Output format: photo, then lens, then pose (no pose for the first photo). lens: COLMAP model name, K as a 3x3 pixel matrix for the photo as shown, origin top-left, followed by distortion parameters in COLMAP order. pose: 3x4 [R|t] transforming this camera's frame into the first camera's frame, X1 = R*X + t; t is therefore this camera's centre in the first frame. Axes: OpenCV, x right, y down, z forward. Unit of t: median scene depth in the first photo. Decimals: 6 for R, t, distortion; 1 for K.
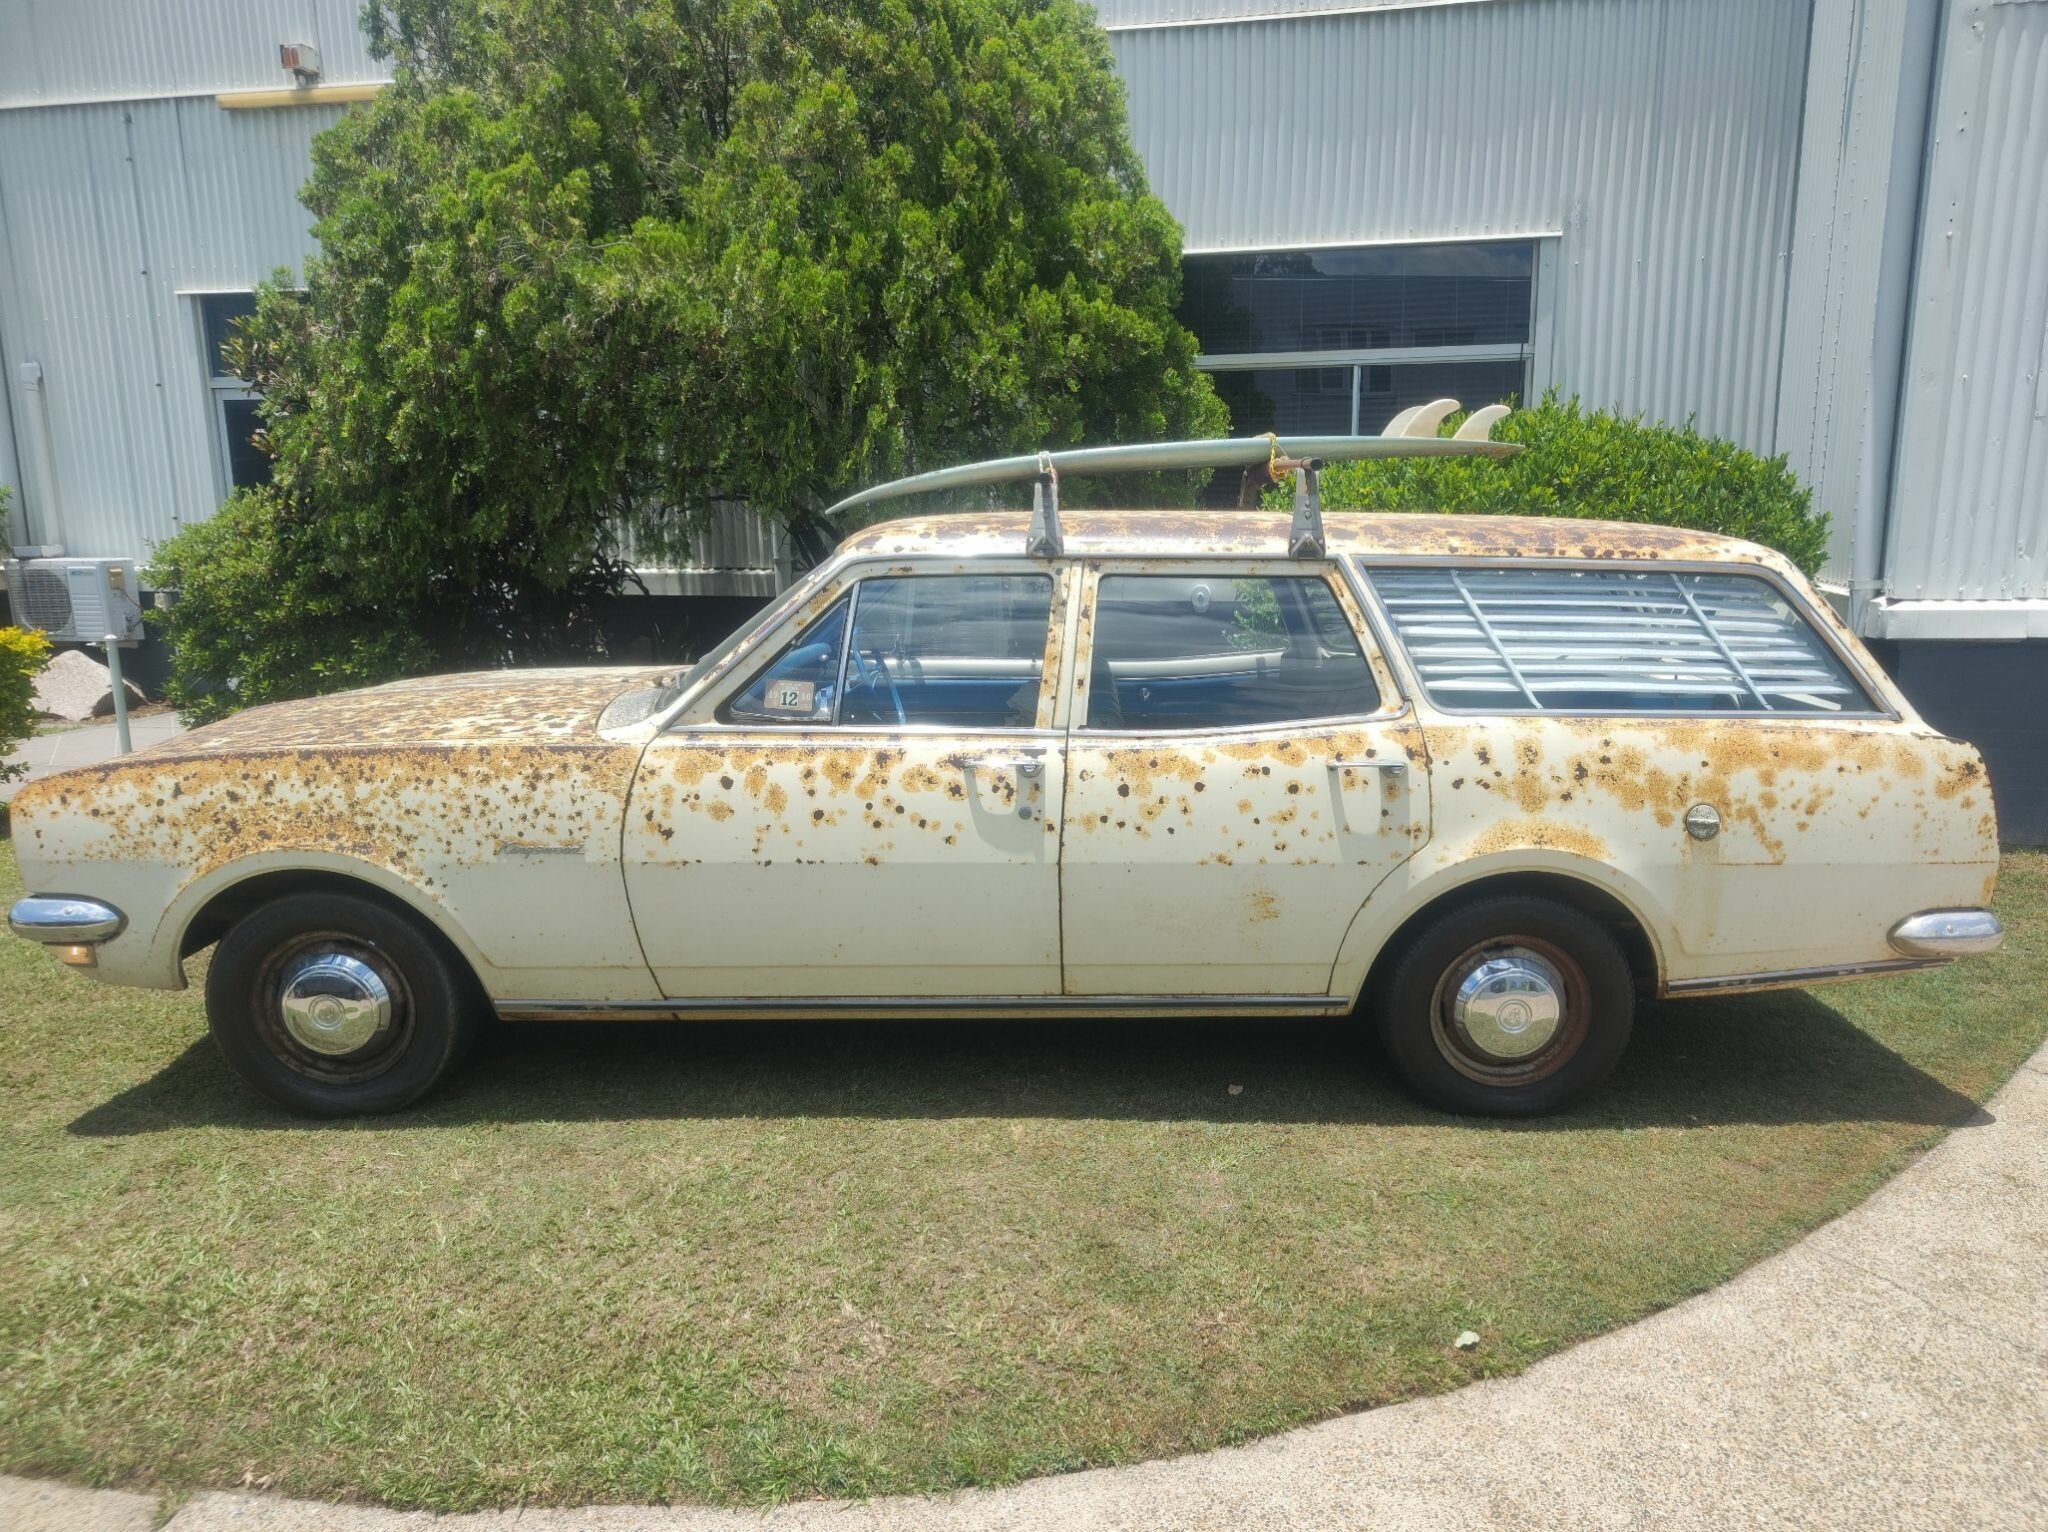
lens RADIAL K [[1533.7, 0, 1124.1], [0, 1533.7, 802.8], [0, 0, 1]] dist [0.021793, -0.001362]
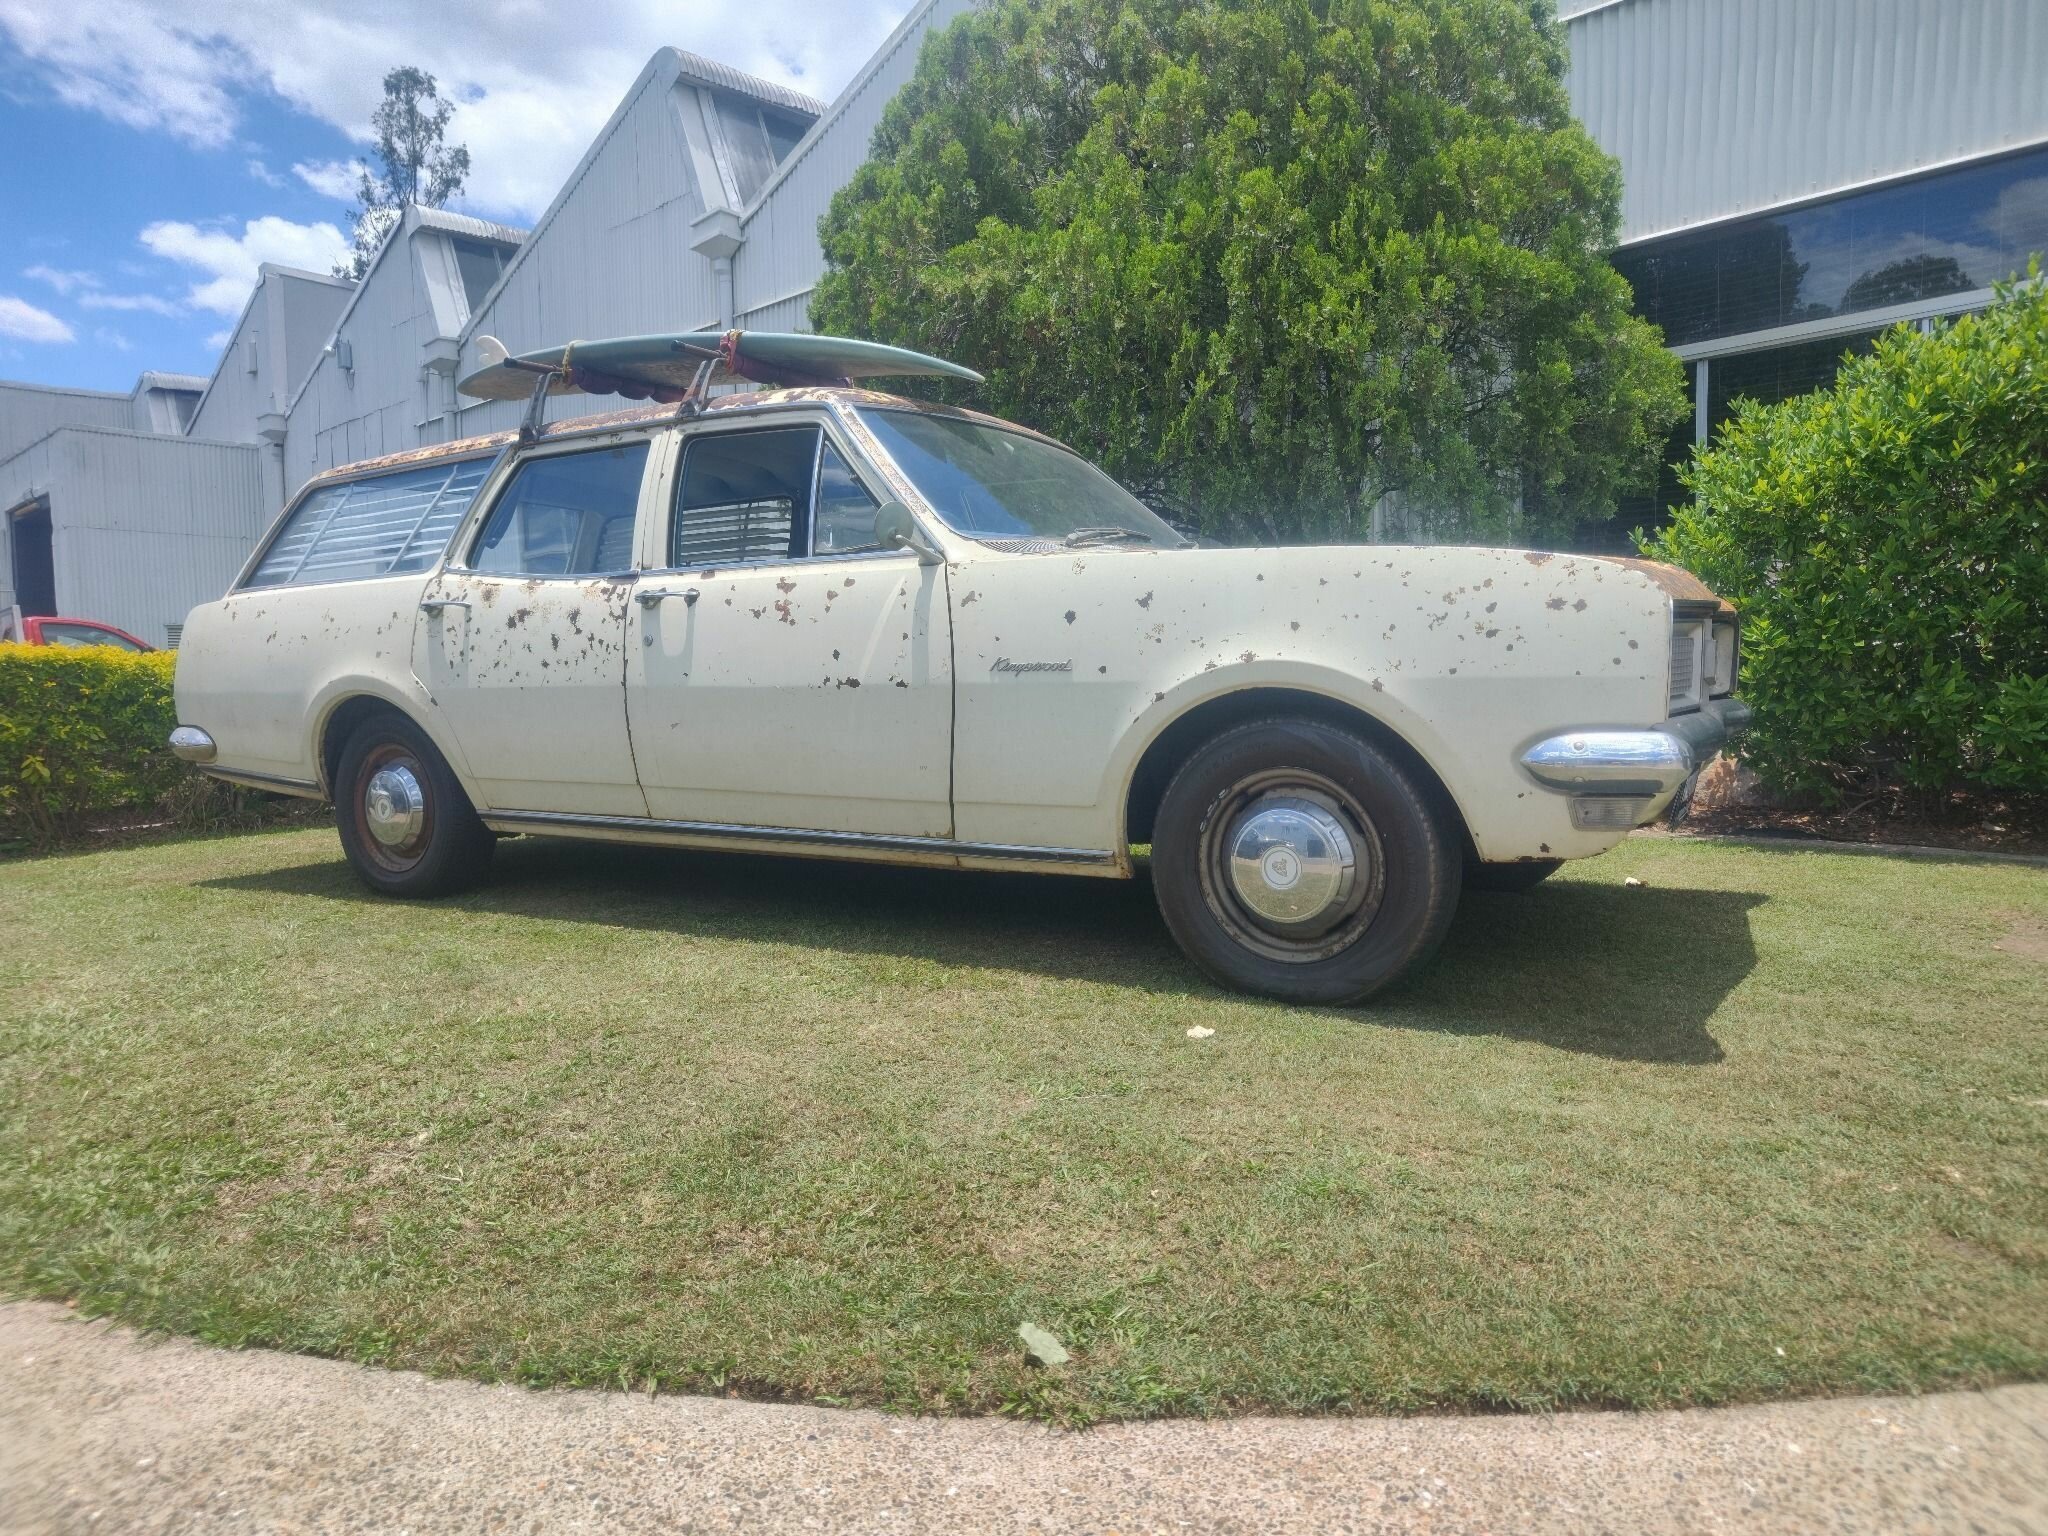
lens RADIAL K [[1404.7, 0, 1024.0], [0, 1404.7, 768.0], [0, 0, 1]] dist [0.028533, -0.003269]
pose [[0.846699, 0.013038, -0.531913, 0.383505], [-0.082873, 0.990731, -0.107632, 0.157654], [0.525579, 0.135214, 0.839931, 0.432300]]
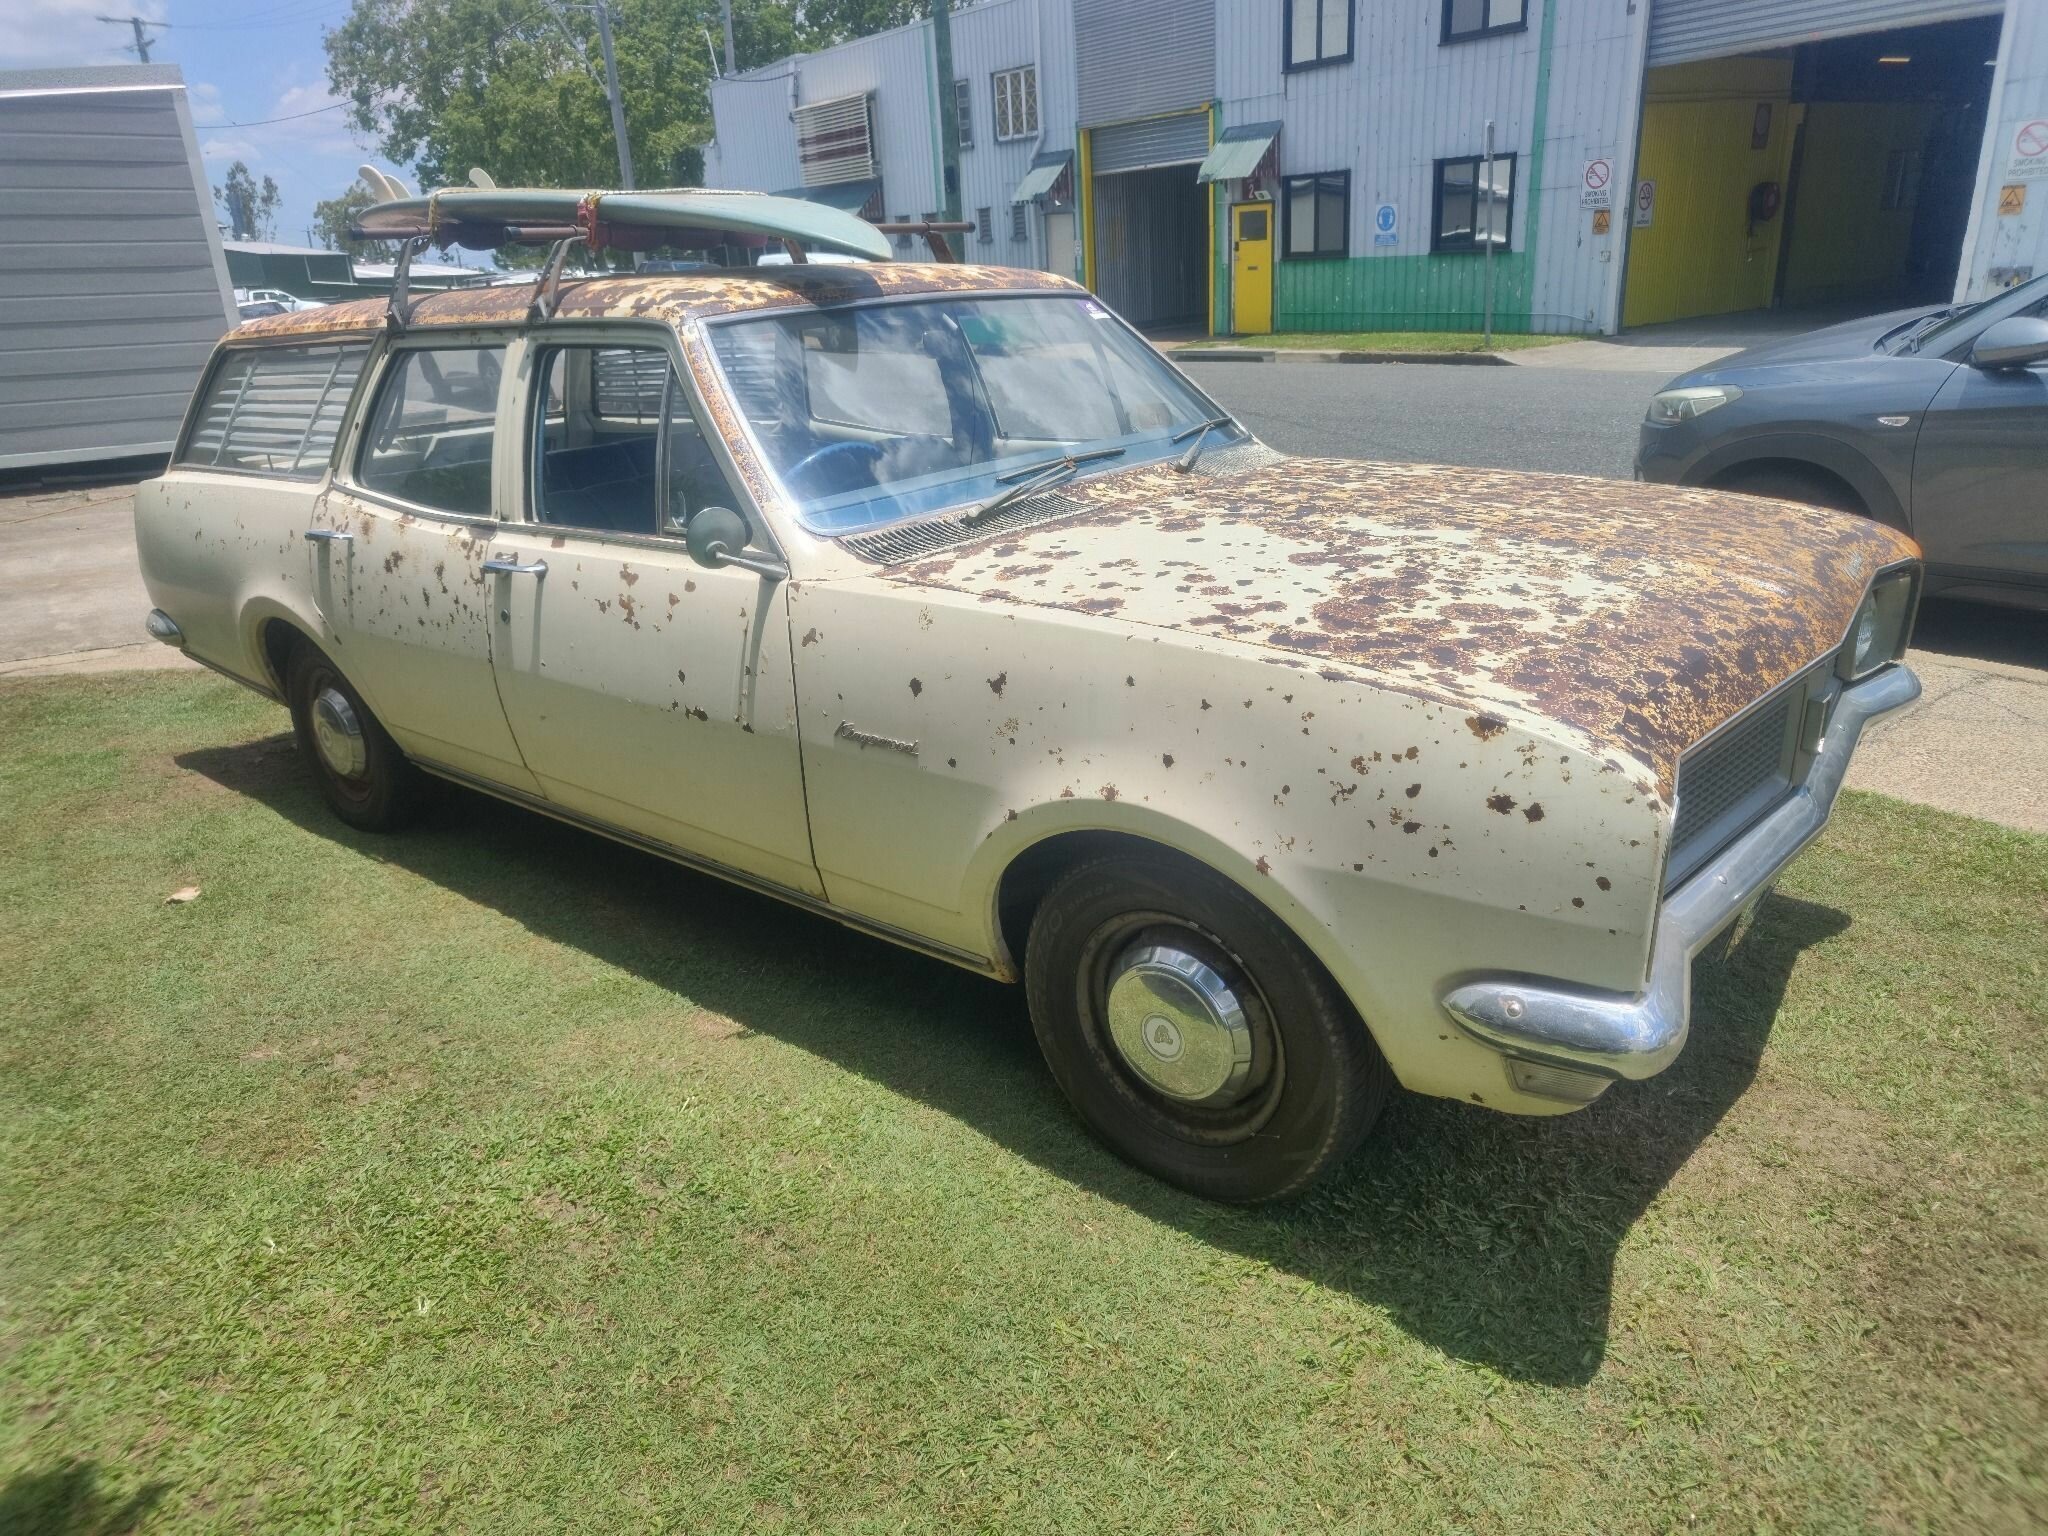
lens RADIAL K [[1404.7, 0, 1024.0], [0, 1404.7, 768.0], [0, 0, 1]] dist [0.028533, -0.003269]
pose [[0.753840, 0.171936, -0.634163, 0.413574], [-0.077281, 0.981658, 0.174285, -0.098421], [0.652497, -0.082375, 0.753301, 0.675026]]
